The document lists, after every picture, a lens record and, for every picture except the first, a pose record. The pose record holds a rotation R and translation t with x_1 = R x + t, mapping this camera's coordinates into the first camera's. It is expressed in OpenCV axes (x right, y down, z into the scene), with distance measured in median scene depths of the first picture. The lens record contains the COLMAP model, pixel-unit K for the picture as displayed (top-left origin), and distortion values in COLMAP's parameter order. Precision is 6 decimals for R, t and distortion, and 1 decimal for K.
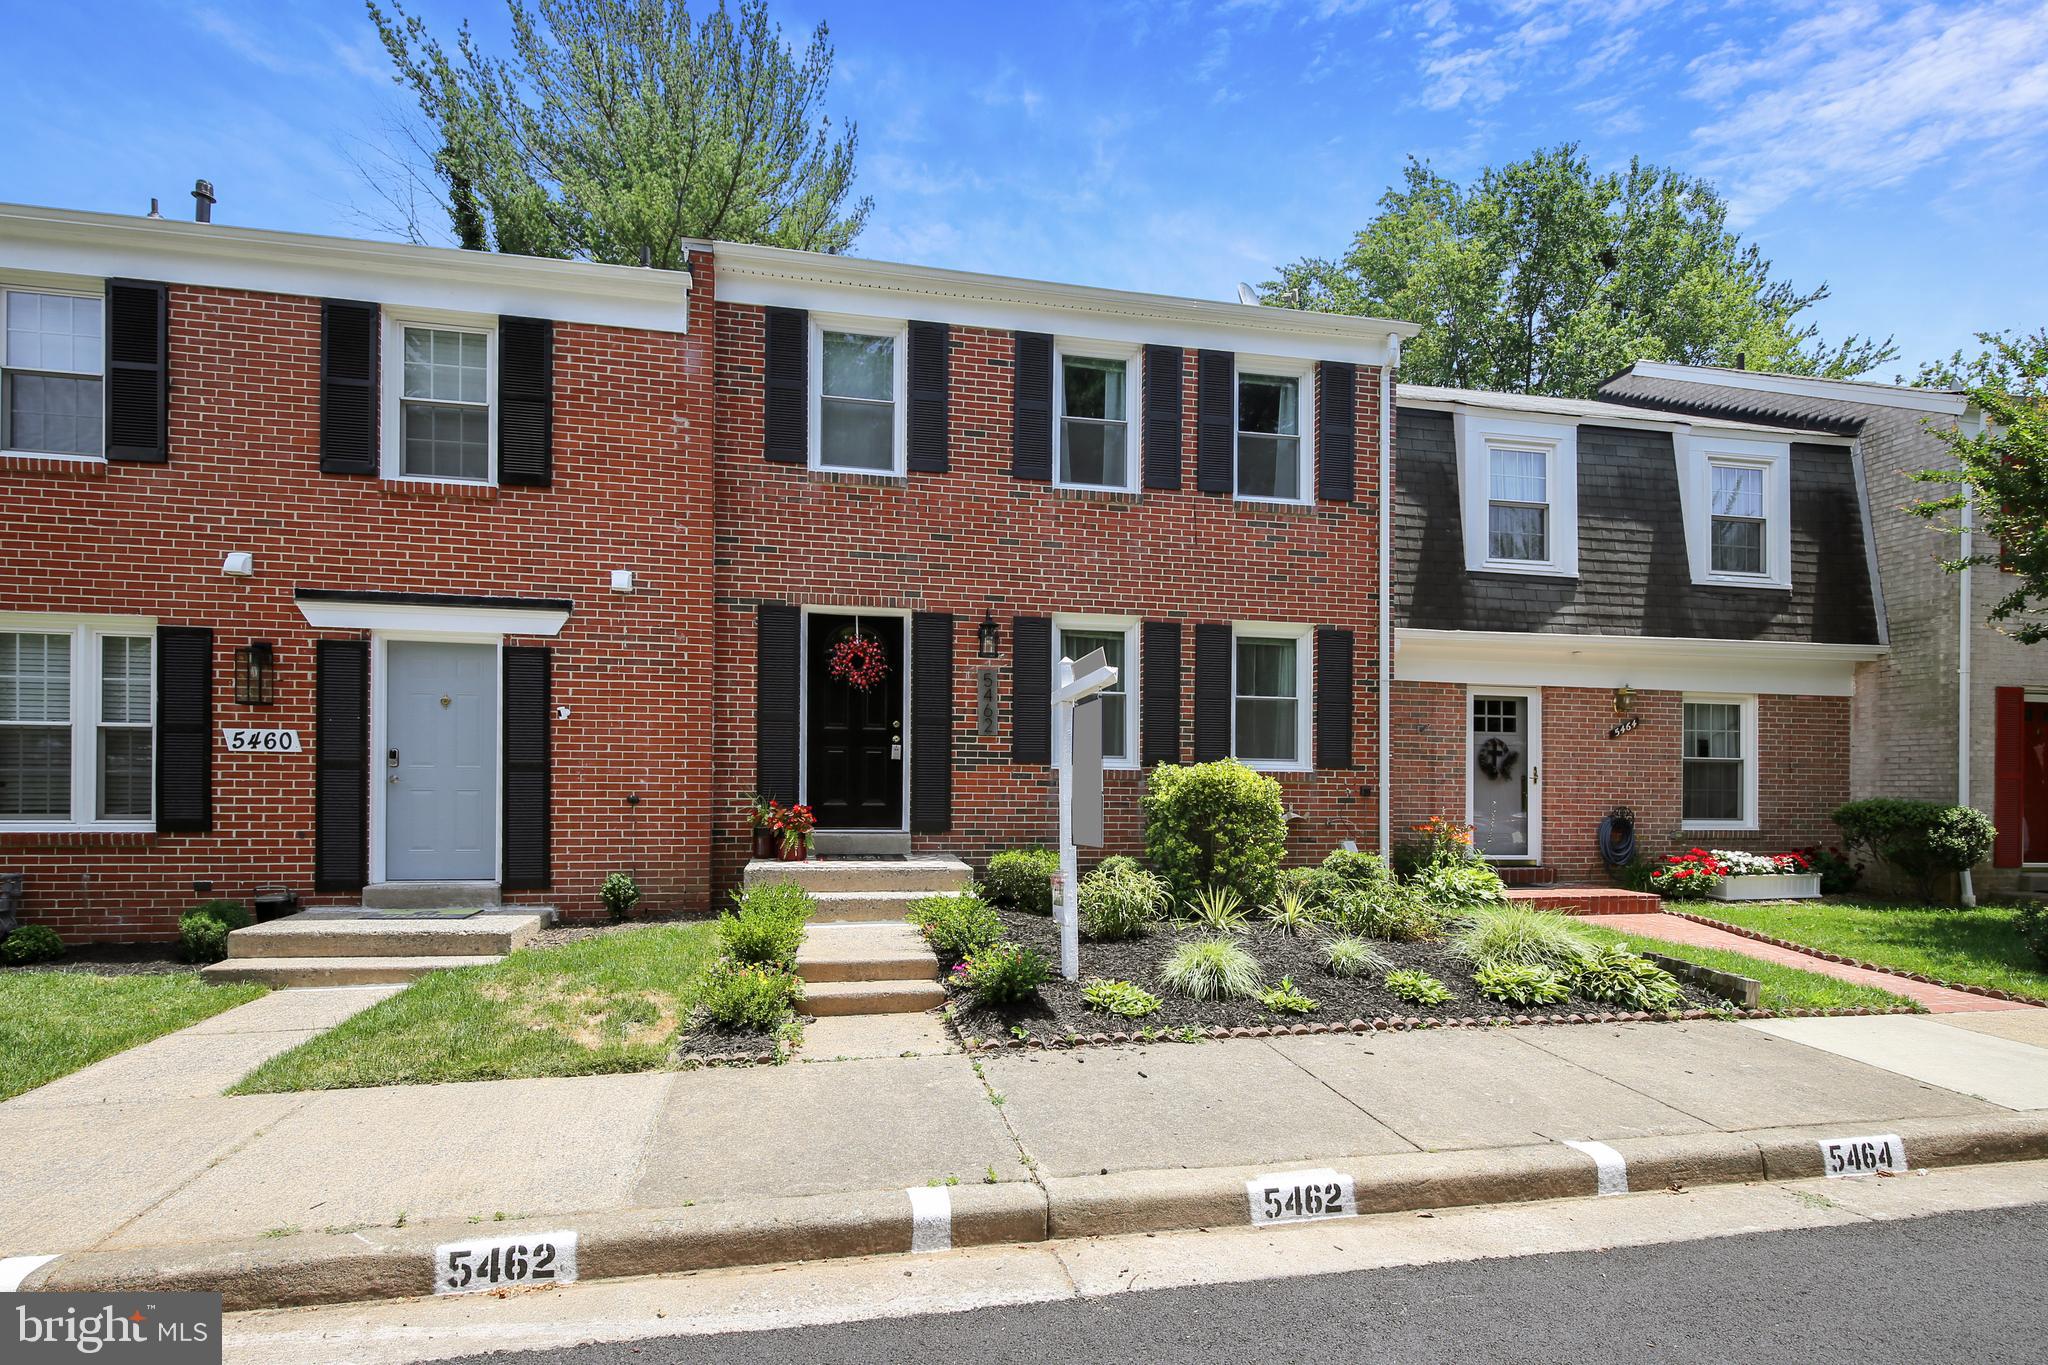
lens RADIAL K [[965.3, 0, 1024.0], [0, 965.3, 682.5], [0, 0, 1]] dist [-0.001091, -0.000215]
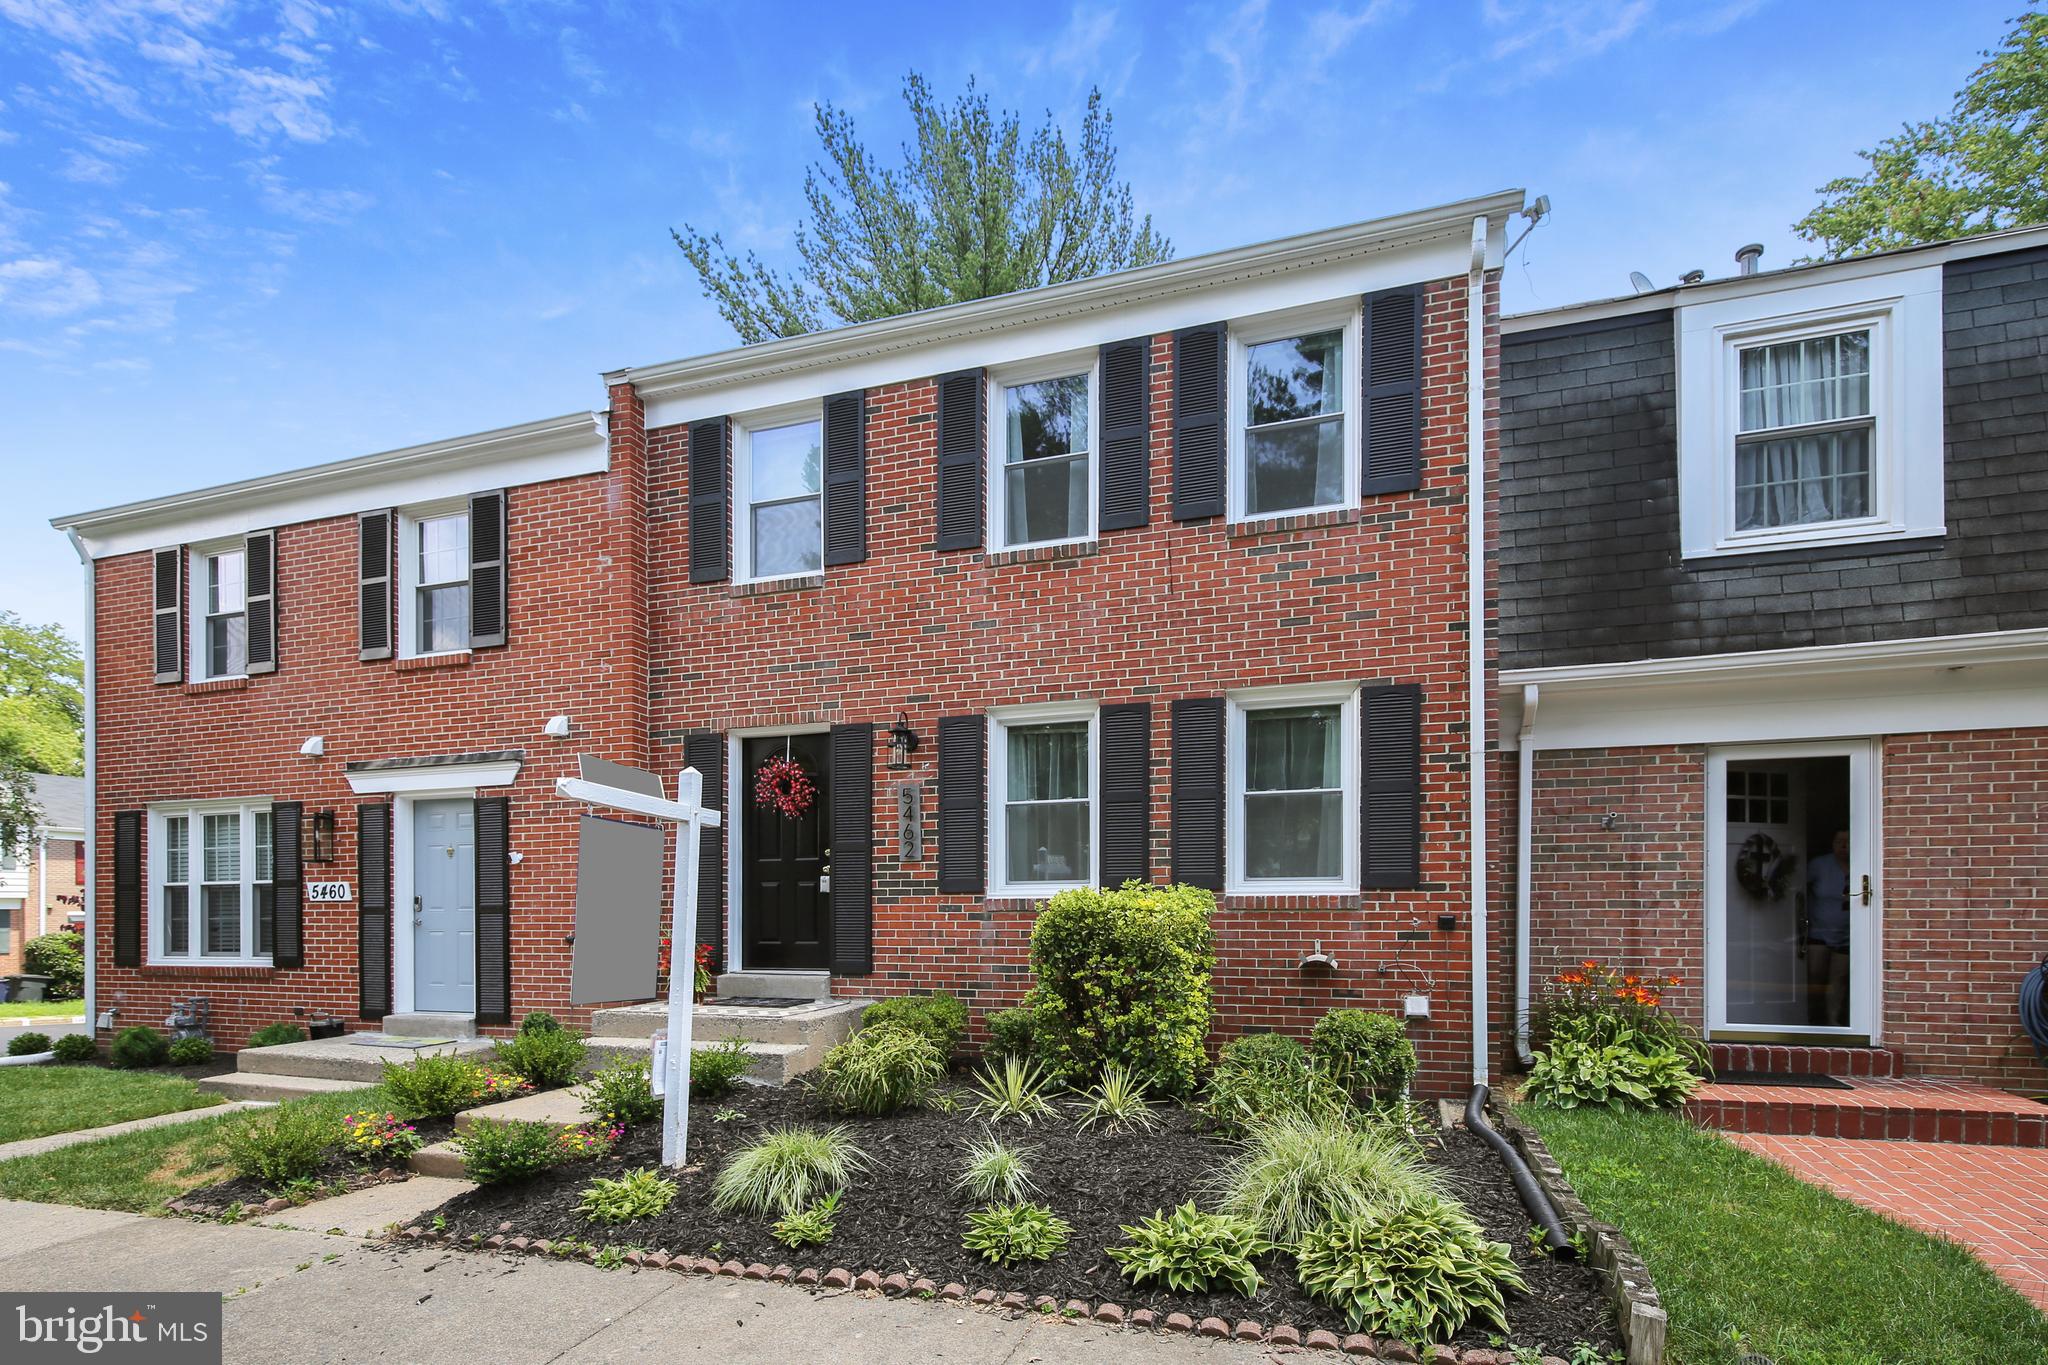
lens RADIAL K [[1026.2, 0, 1024.0], [0, 1026.2, 820.2], [0, 0, 1]] dist [-0.001777, 0.000108]
pose [[0.866308, -0.059161, -0.495995, 0.492217], [0.067755, 0.997702, -0.000661, 0.025765], [0.494894, -0.033033, 0.868325, 0.265457]]
